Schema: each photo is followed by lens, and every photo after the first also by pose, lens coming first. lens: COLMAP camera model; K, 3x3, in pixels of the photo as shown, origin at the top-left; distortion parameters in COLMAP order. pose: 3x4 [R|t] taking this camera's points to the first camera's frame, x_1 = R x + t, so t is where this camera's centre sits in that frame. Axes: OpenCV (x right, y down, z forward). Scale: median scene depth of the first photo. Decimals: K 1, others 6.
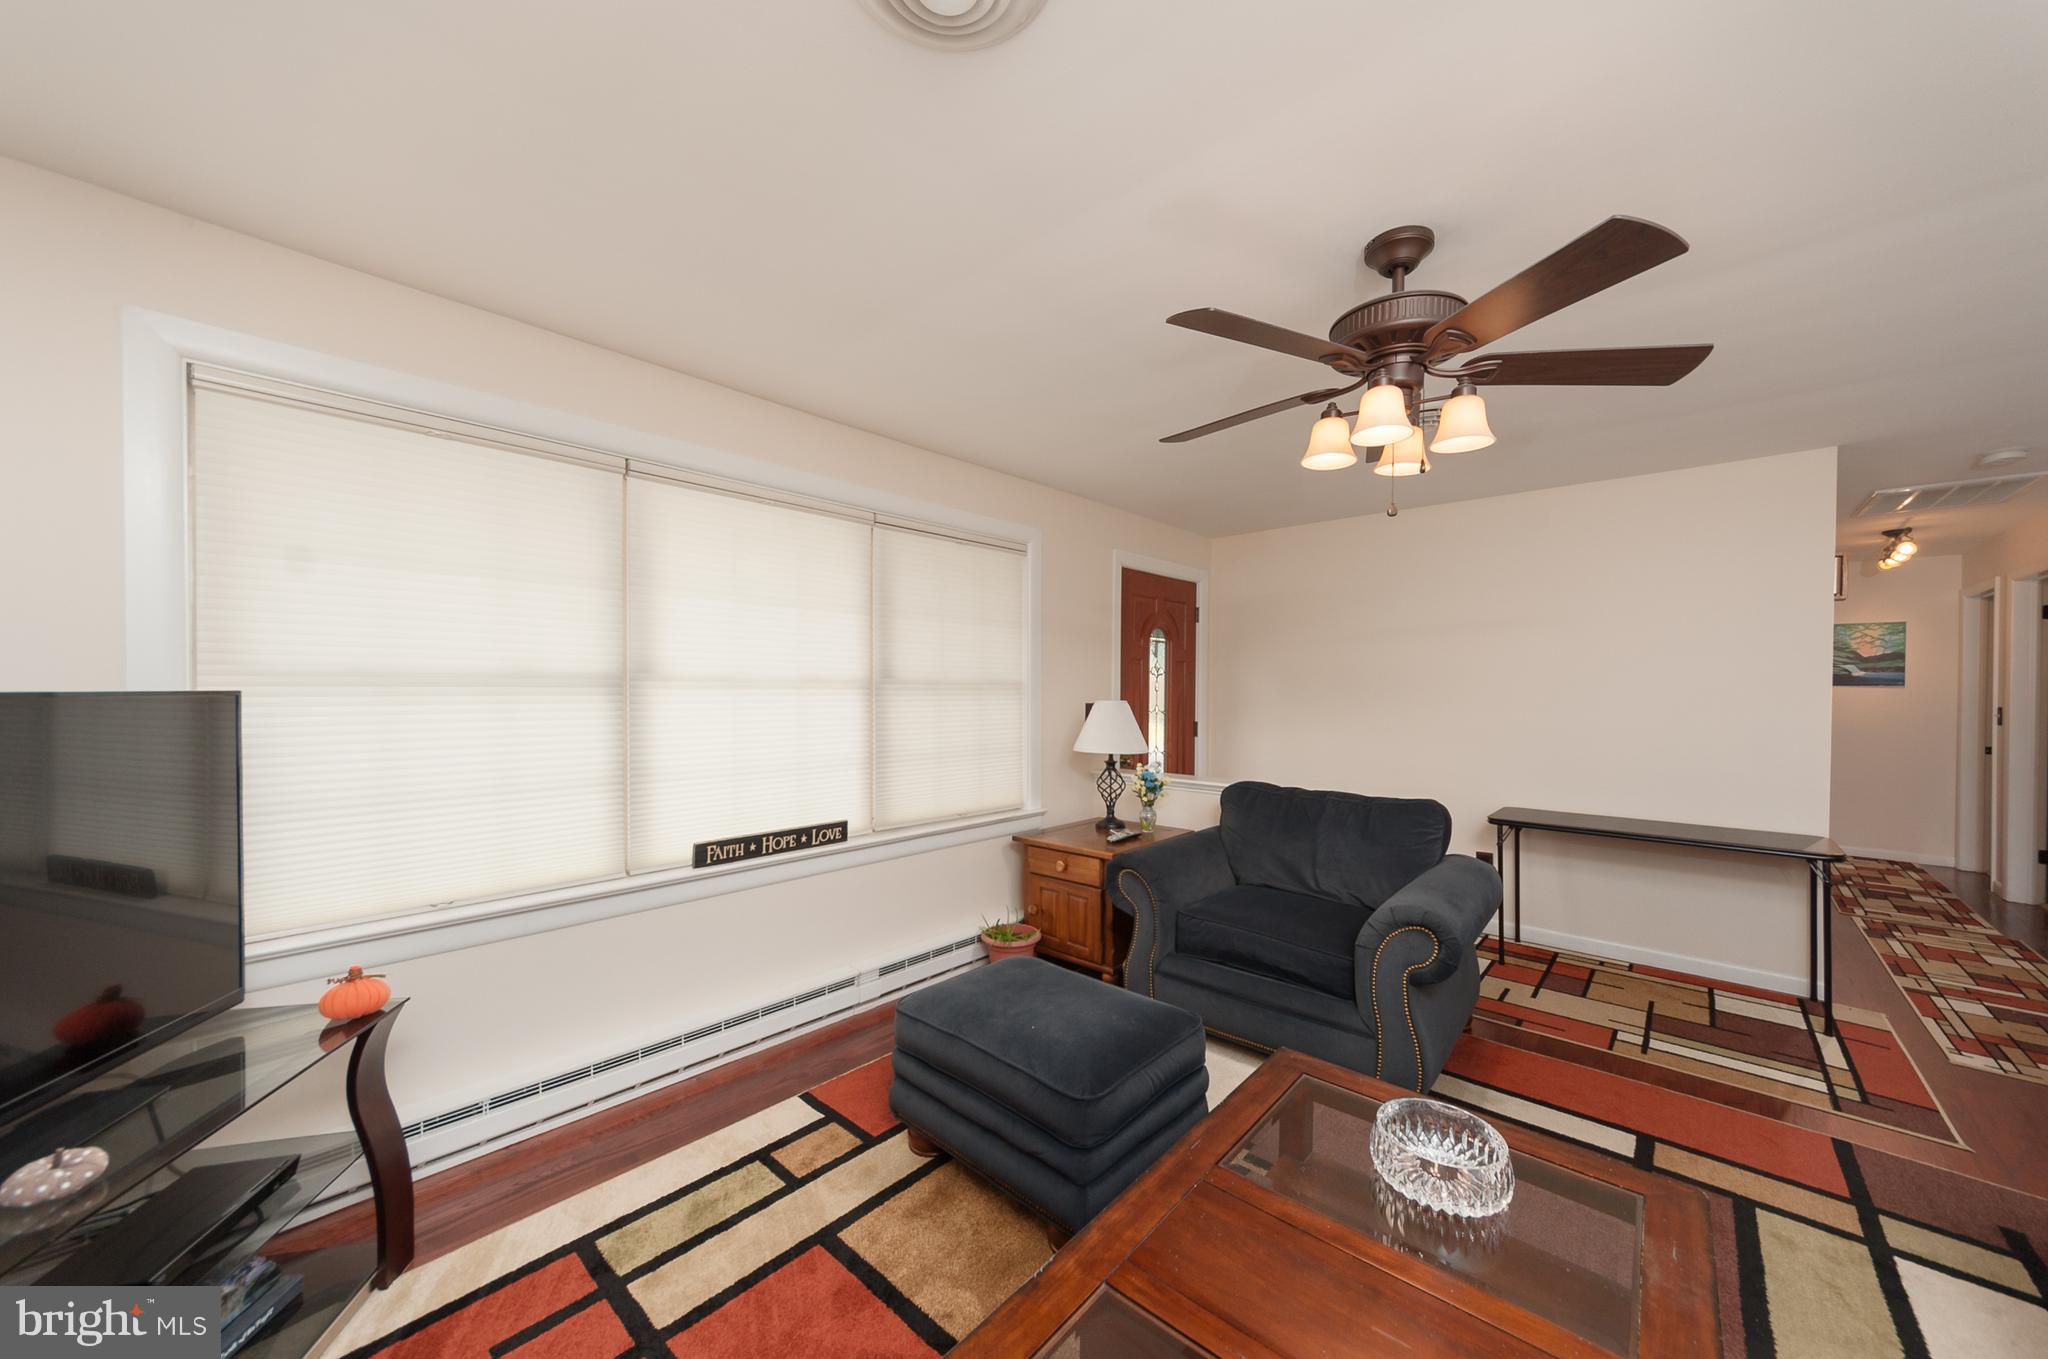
lens RADIAL K [[724.0, 0, 1021.9], [0, 724.0, 689.3], [0, 0, 1]] dist [-0.000263, 0.000020]
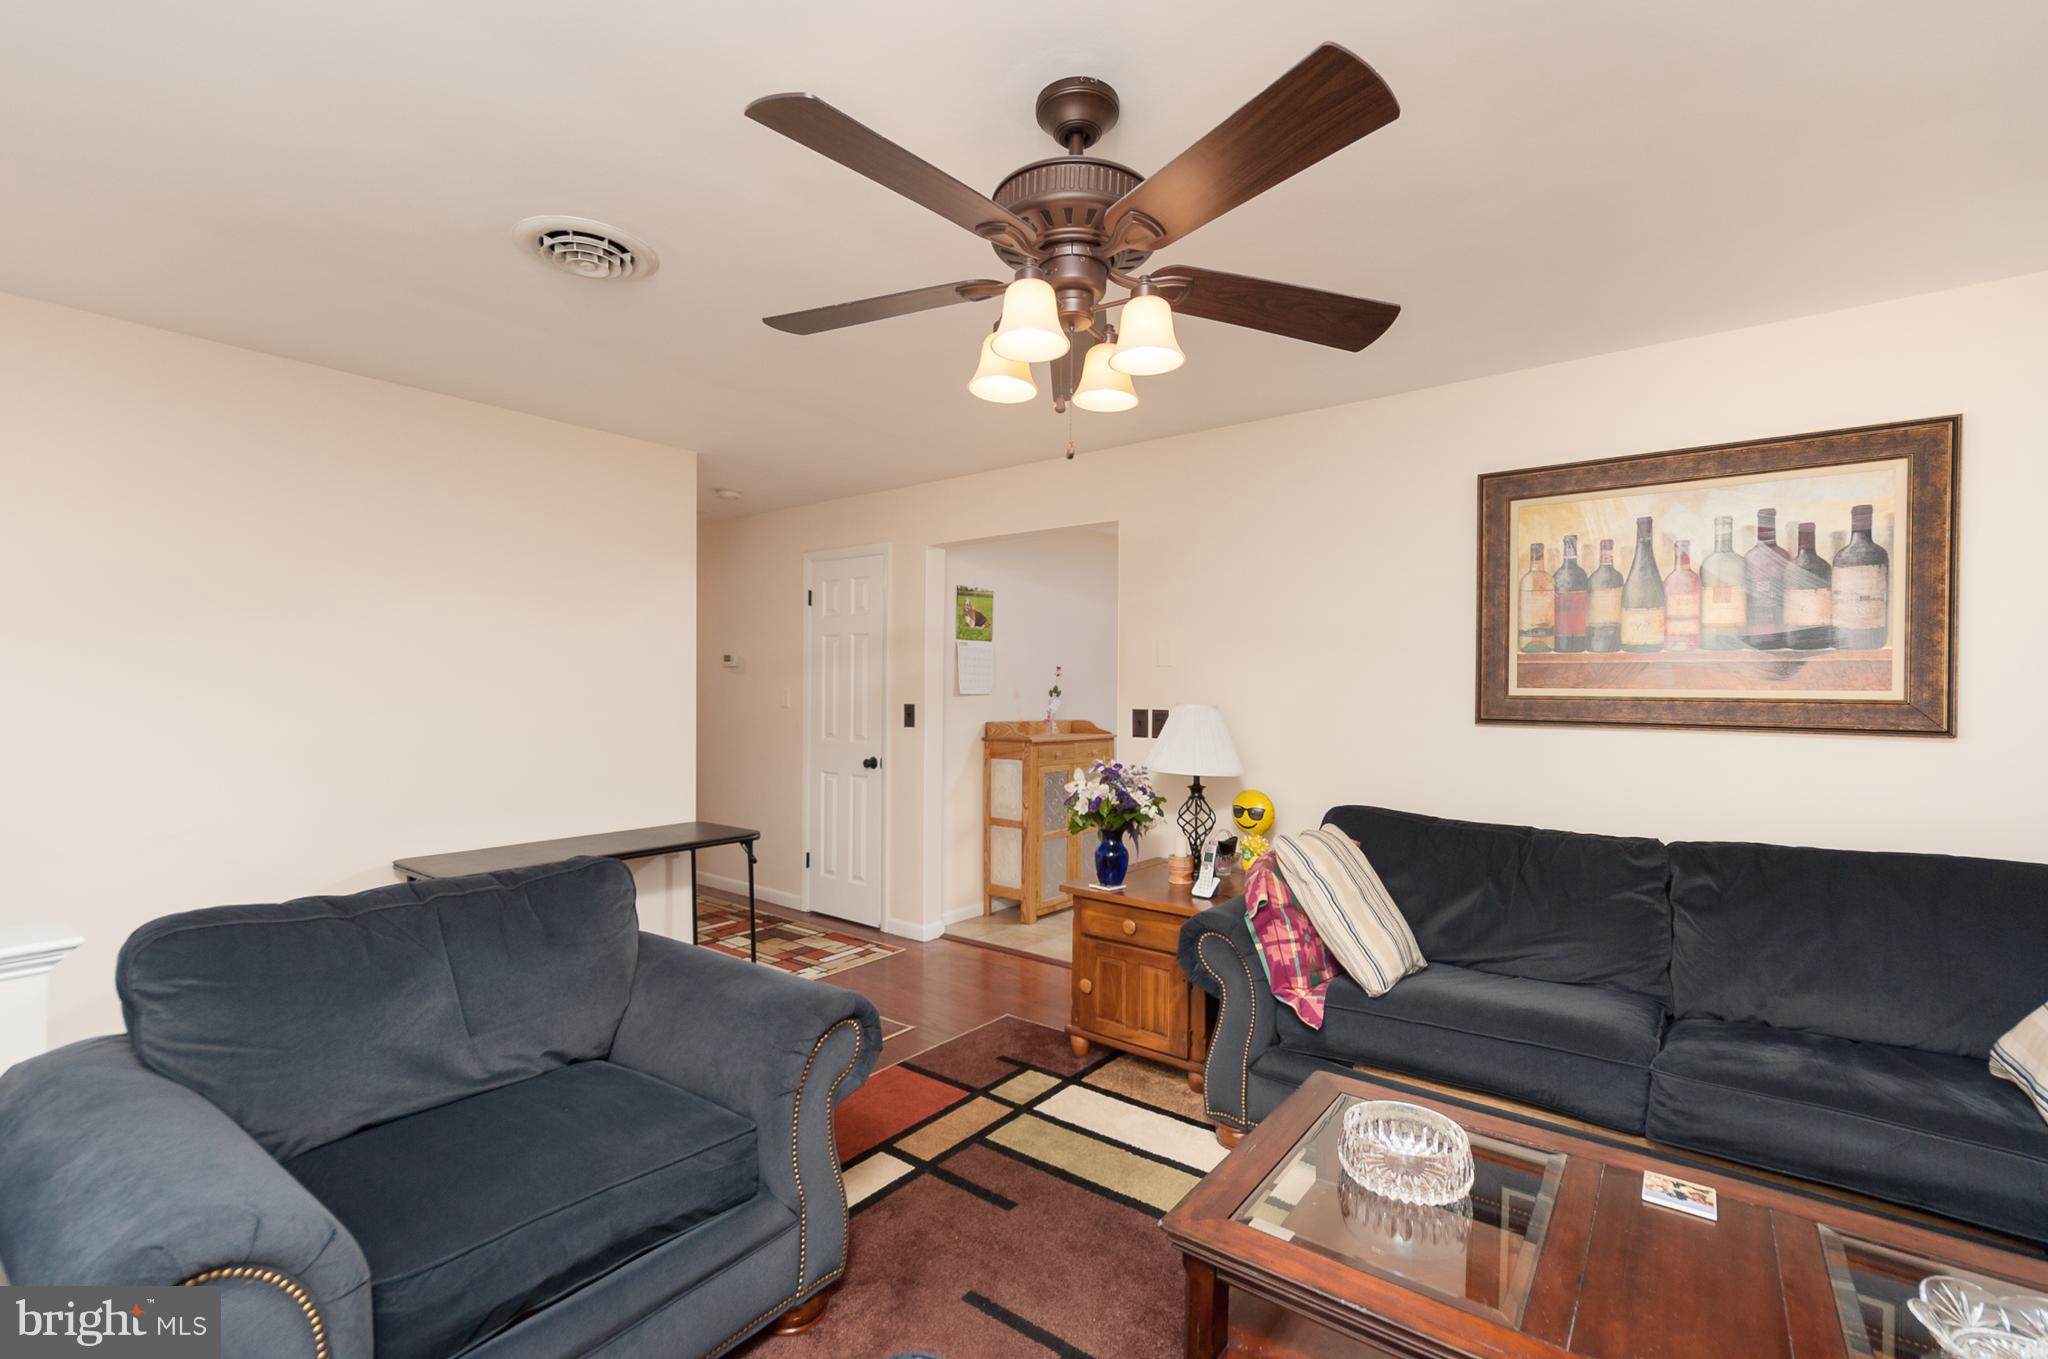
lens RADIAL K [[894.2, 0, 1022.1], [0, 894.2, 679.7], [0, 0, 1]] dist [0.000408, 0.000002]
pose [[-0.082835, 0.001068, 0.996563, -0.333226], [0.000186, 0.999999, -0.001056, -0.003642], [-0.996563, 0.000097, -0.082835, 0.883650]]
